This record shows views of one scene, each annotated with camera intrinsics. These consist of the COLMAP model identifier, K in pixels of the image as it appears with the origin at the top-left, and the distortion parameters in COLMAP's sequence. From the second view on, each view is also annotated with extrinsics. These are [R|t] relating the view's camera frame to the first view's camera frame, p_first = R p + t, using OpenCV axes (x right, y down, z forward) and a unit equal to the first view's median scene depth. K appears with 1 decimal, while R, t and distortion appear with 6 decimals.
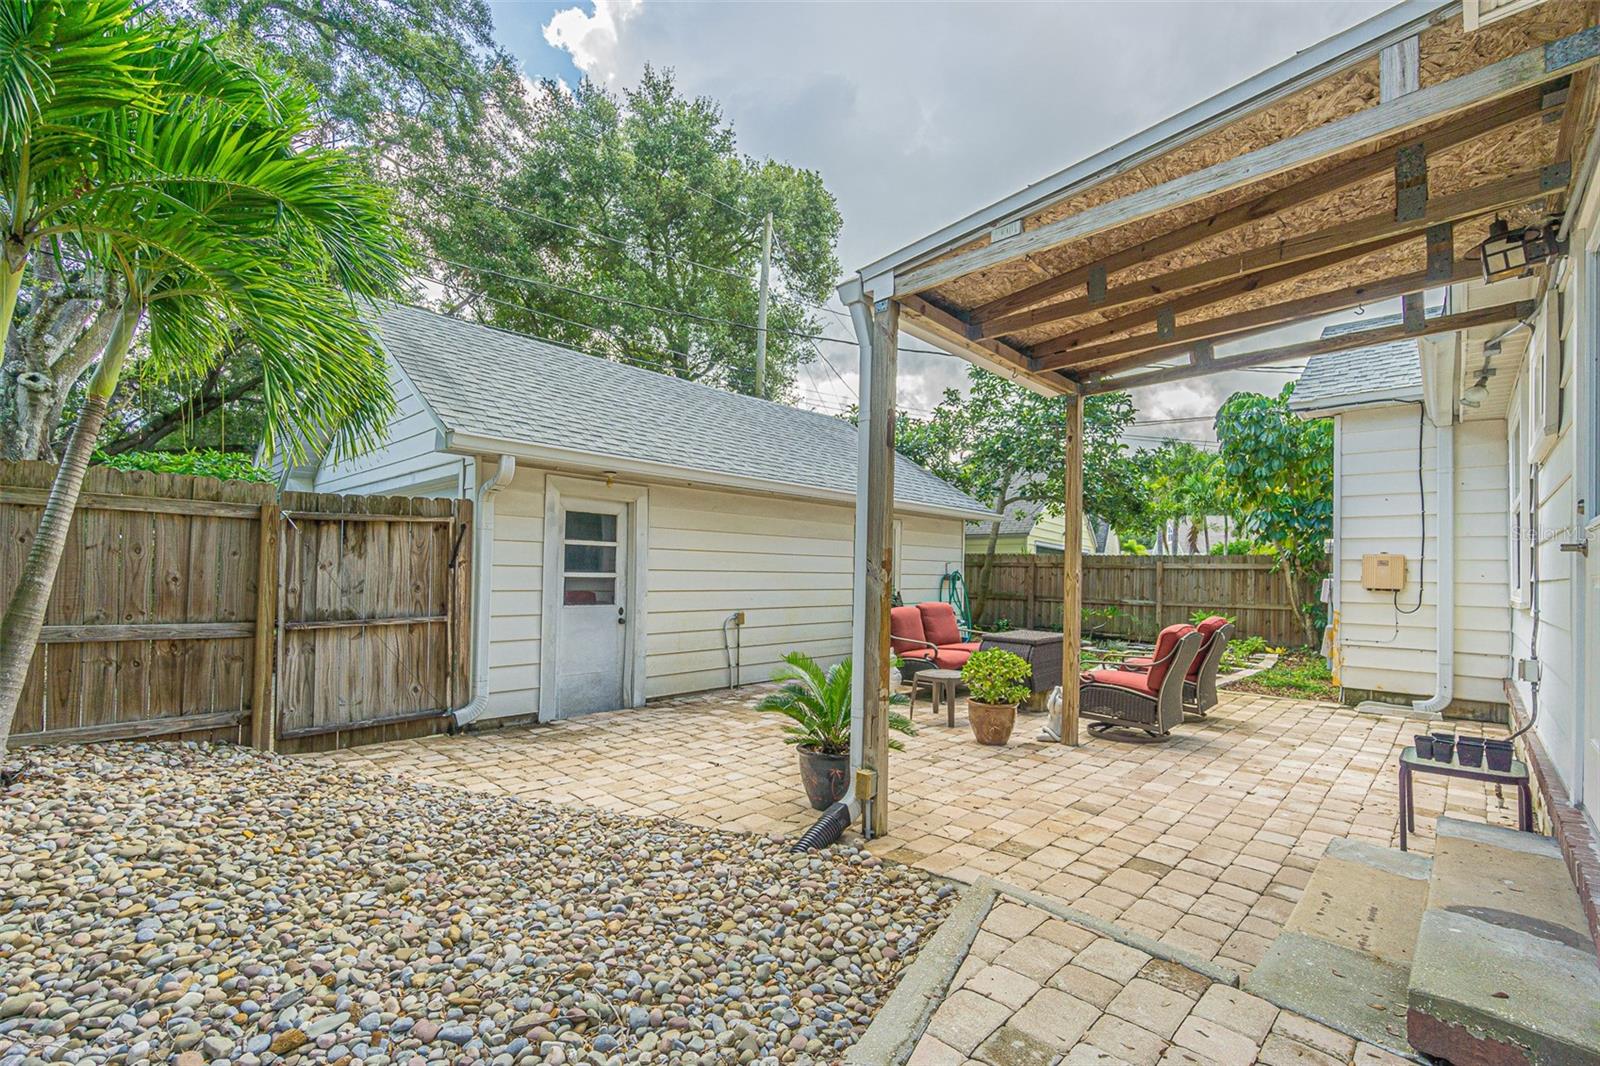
lens RADIAL K [[699.1, 0, 794.5], [0, 699.1, 557.2], [0, 0, 1]] dist [-0.003469, 0.000574]
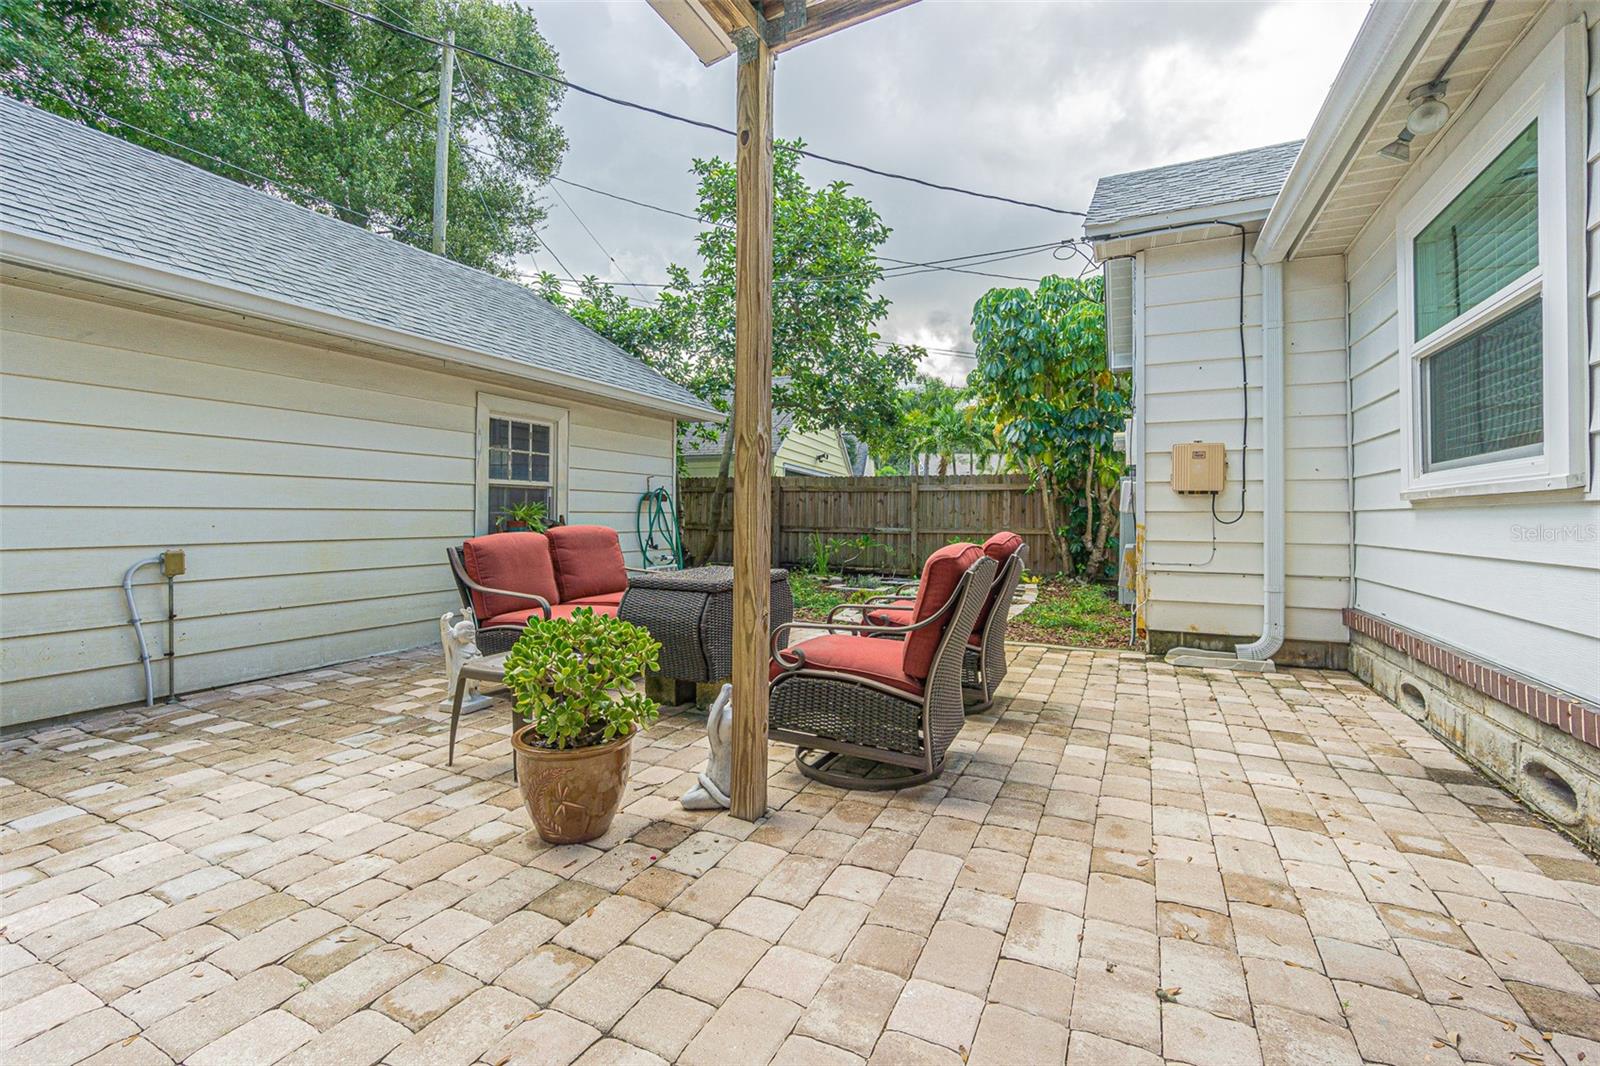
lens RADIAL K [[699.1, 0, 787.8], [0, 699.1, 502.0], [0, 0, 1]] dist [-0.003469, 0.000574]
pose [[0.953575, -0.007856, 0.301053, 0.138544], [0.006613, 0.999965, 0.005148, 0.031057], [-0.301083, -0.002918, 0.953594, 0.274548]]
